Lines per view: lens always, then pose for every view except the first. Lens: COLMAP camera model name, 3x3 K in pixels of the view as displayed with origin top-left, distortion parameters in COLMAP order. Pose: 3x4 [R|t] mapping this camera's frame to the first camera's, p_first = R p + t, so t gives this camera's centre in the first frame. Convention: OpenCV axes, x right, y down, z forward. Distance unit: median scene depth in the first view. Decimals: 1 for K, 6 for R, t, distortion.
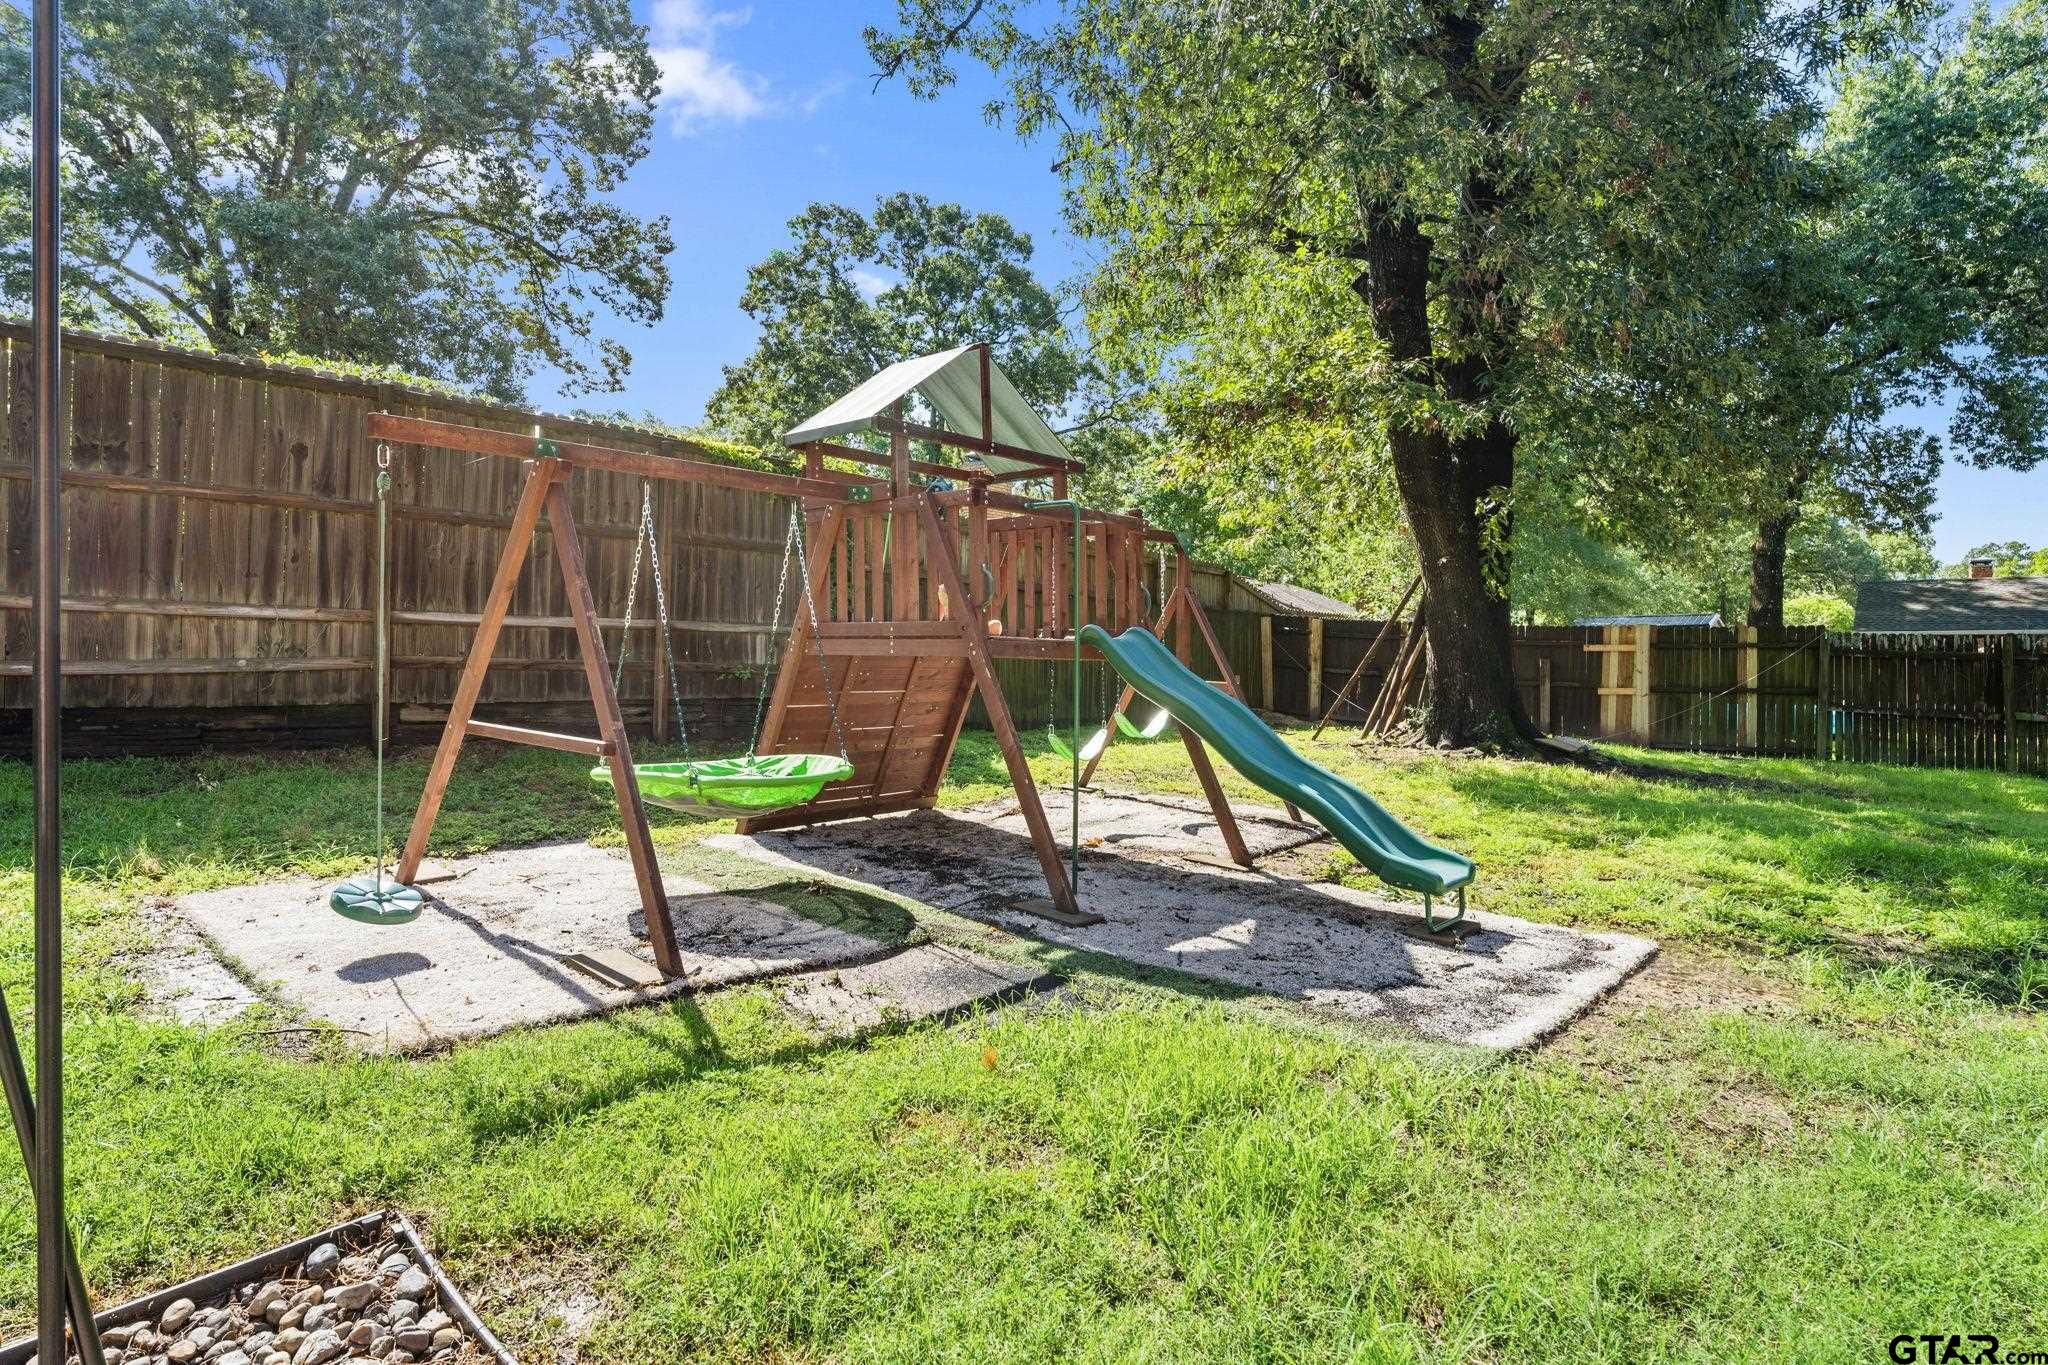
lens RADIAL K [[1155.8, 0, 1025.0], [0, 1155.8, 670.1], [0, 0, 1]] dist [0.005440, 0.000945]
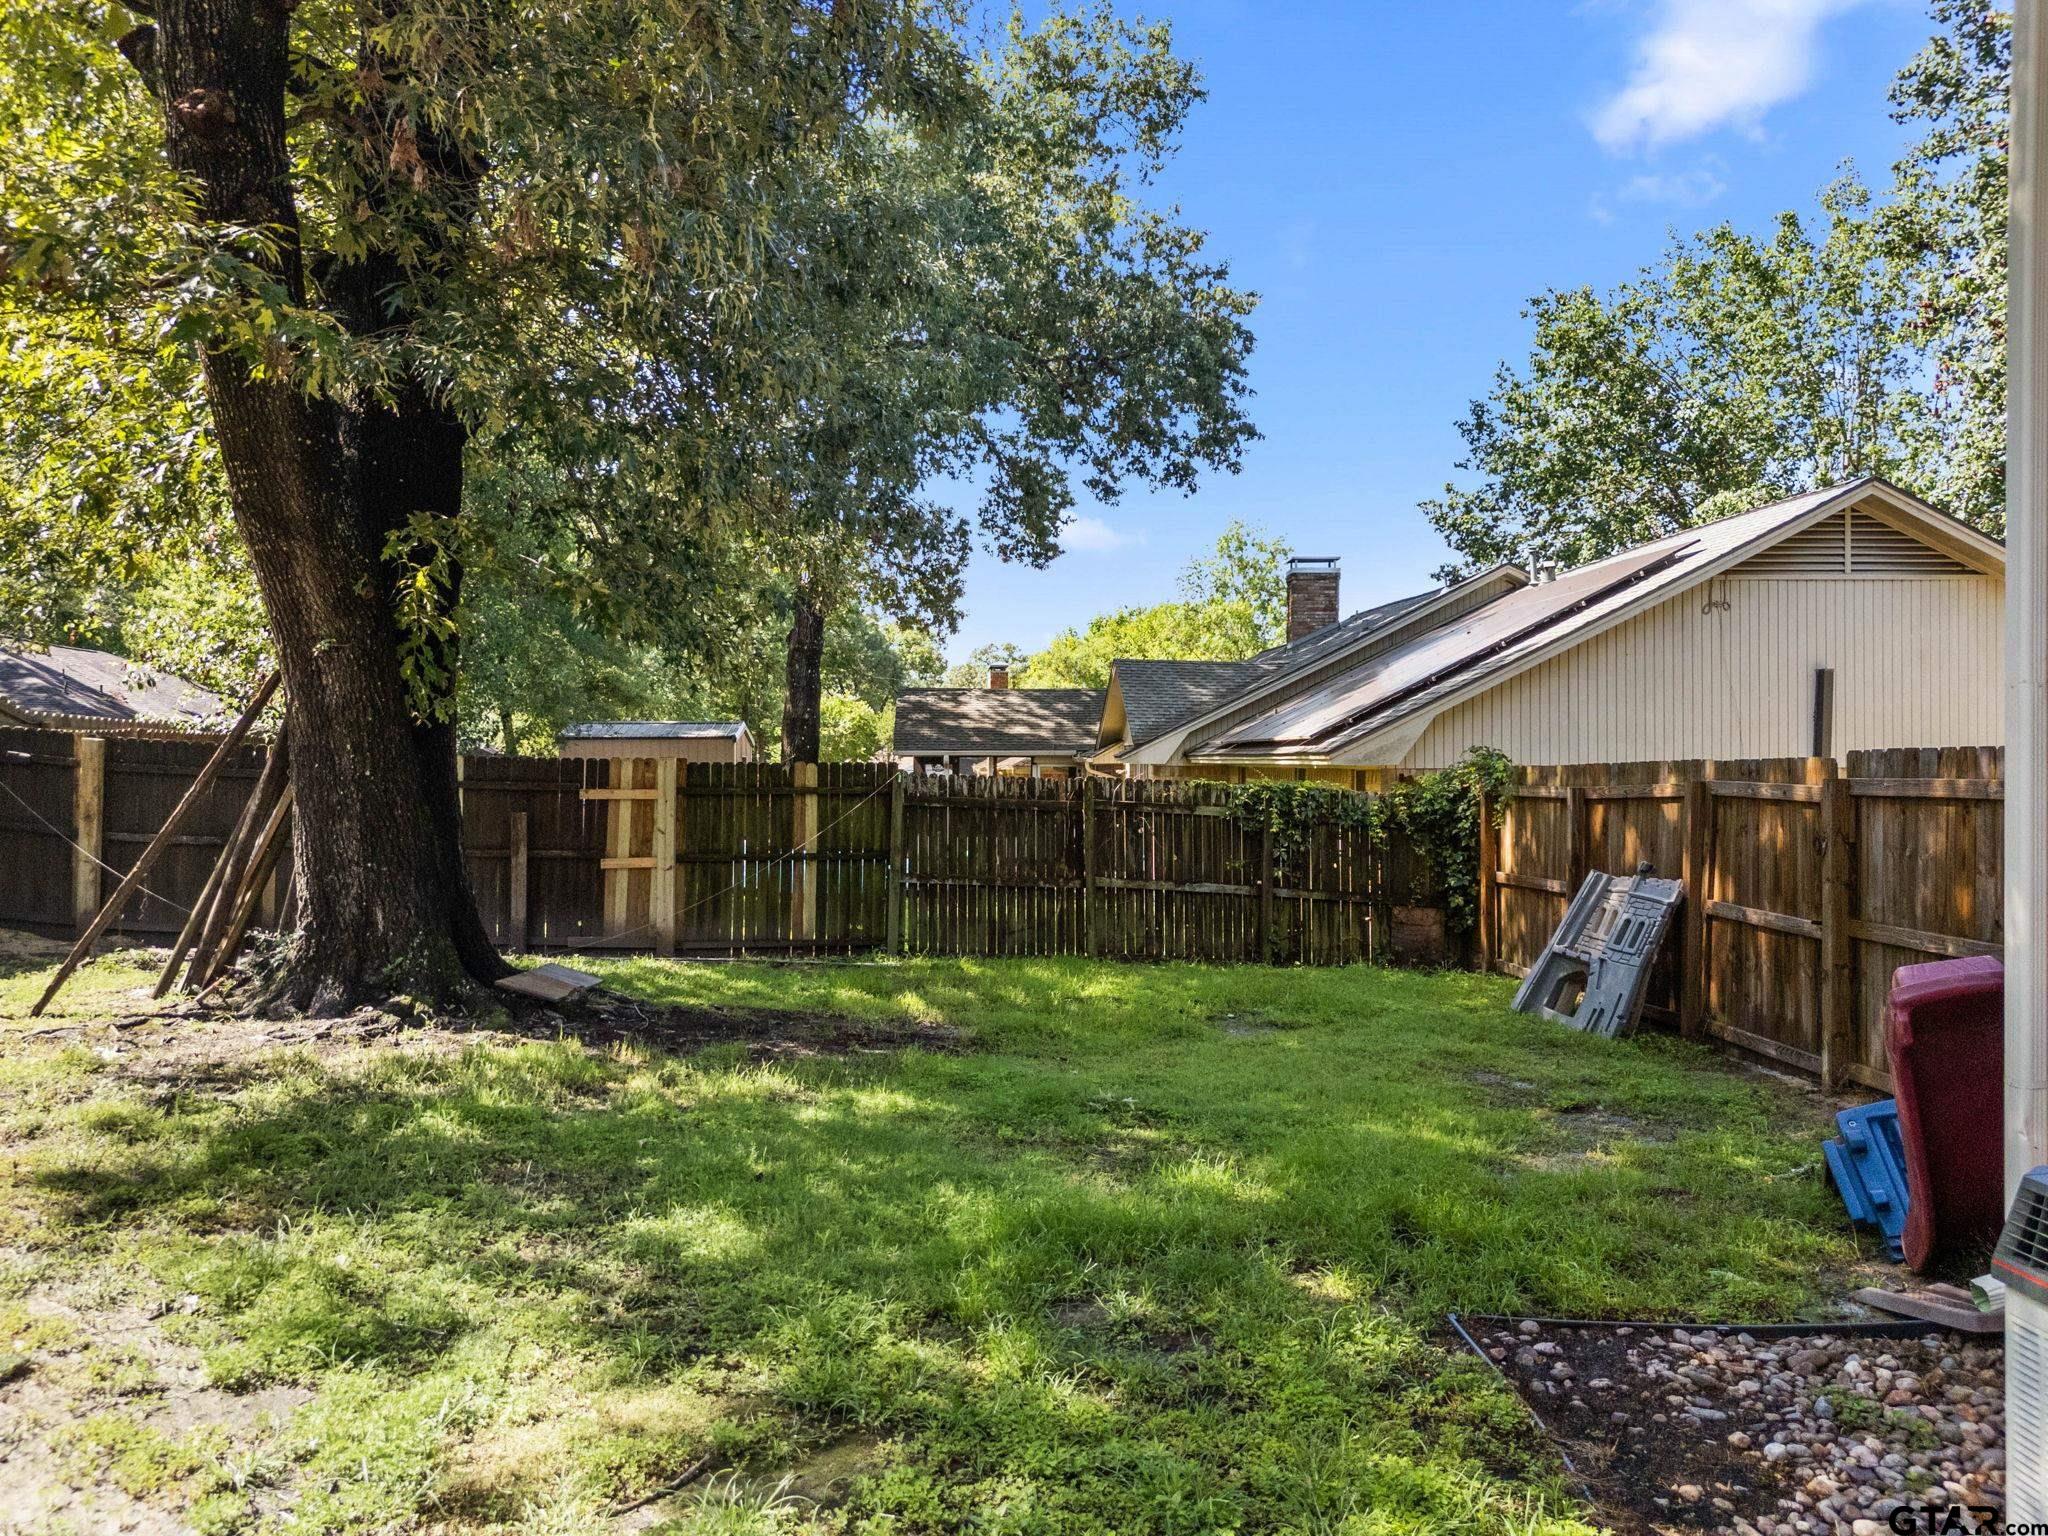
lens RADIAL K [[1637.9, 0, 1010.6], [0, 1637.9, 767.2], [0, 0, 1]] dist [0.092639, -0.128913]
pose [[0.760642, 0.005970, 0.649144, 0.086196], [-0.000443, 0.999962, -0.008678, -0.025414], [-0.649171, 0.006314, 0.760616, 0.180736]]
